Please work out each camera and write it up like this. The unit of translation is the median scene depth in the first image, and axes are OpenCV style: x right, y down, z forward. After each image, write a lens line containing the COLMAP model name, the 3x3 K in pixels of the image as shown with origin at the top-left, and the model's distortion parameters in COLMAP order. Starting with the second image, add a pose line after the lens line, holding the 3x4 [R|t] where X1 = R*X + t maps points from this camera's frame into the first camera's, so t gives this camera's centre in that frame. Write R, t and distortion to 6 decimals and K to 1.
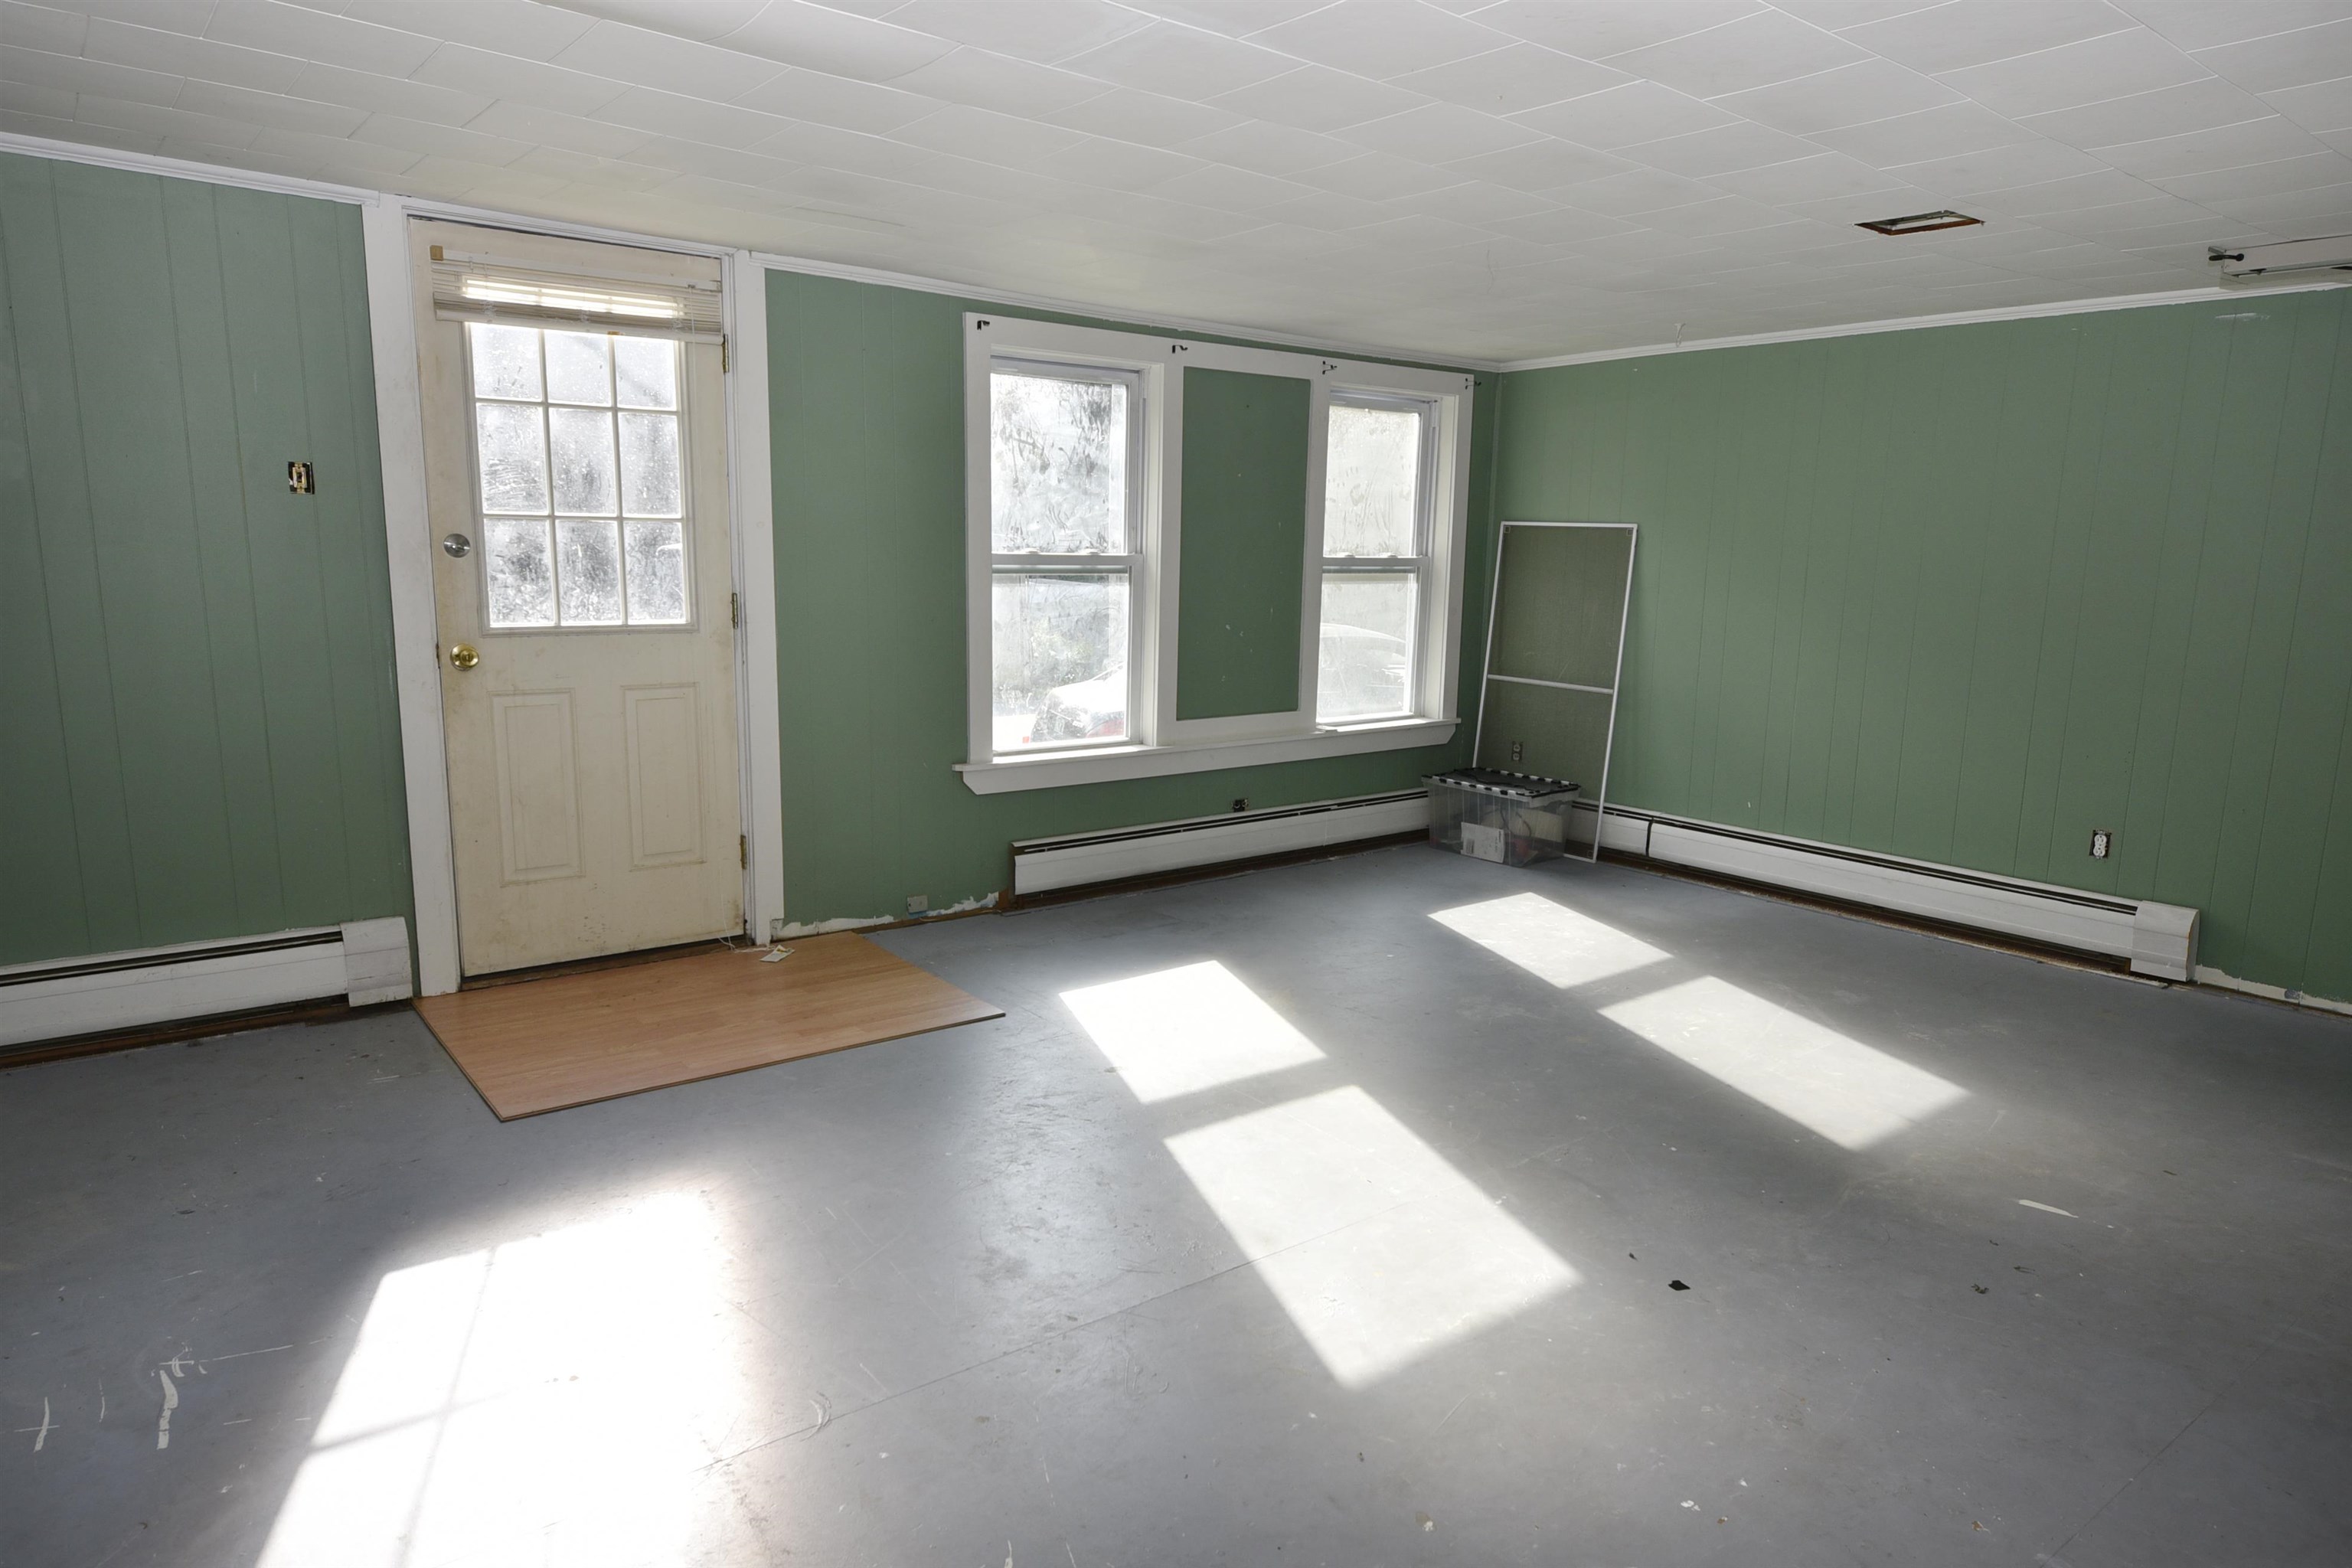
lens RADIAL K [[1452.4, 0, 1179.6], [0, 1452.4, 791.0], [0, 0, 1]] dist [0.005089, 0.000049]
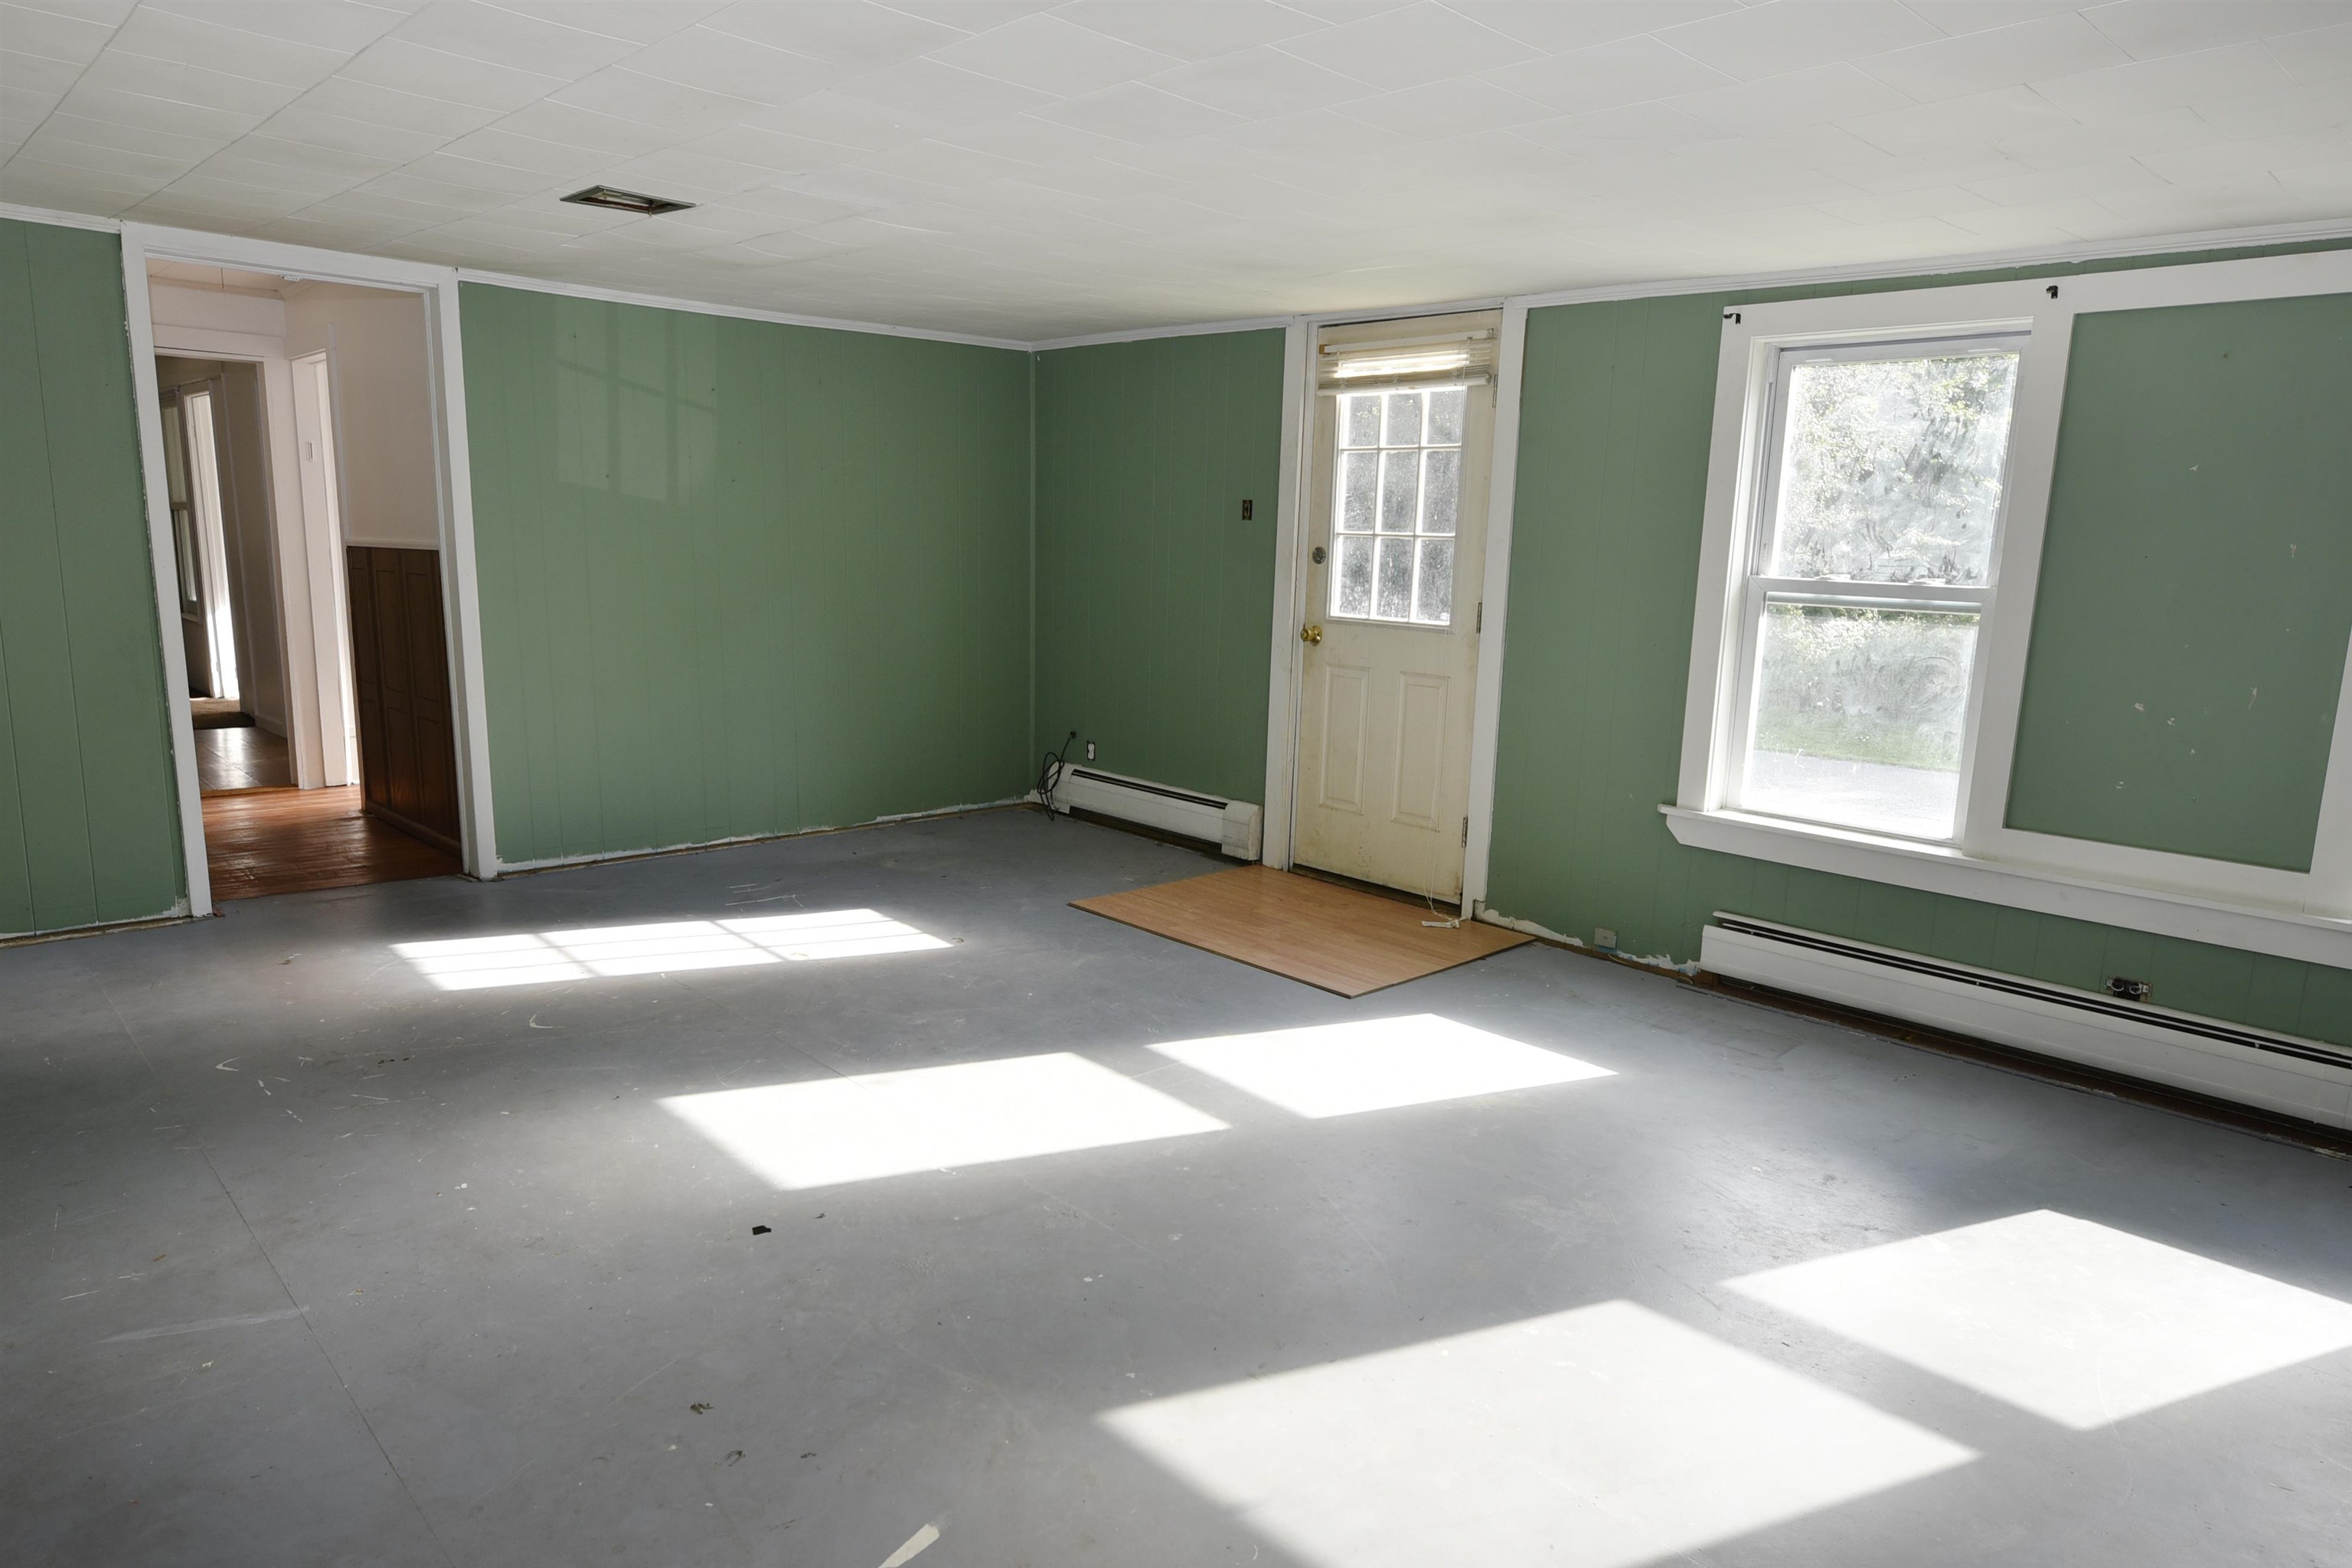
lens RADIAL K [[1442.2, 0, 1180.3], [0, 1442.2, 806.5], [0, 0, 1]] dist [0.002384, -0.002548]
pose [[0.095983, 0.169675, -0.980815, 0.797706], [-0.203045, 0.967983, 0.147585, -0.100736], [0.974454, 0.184983, 0.127362, 0.659266]]
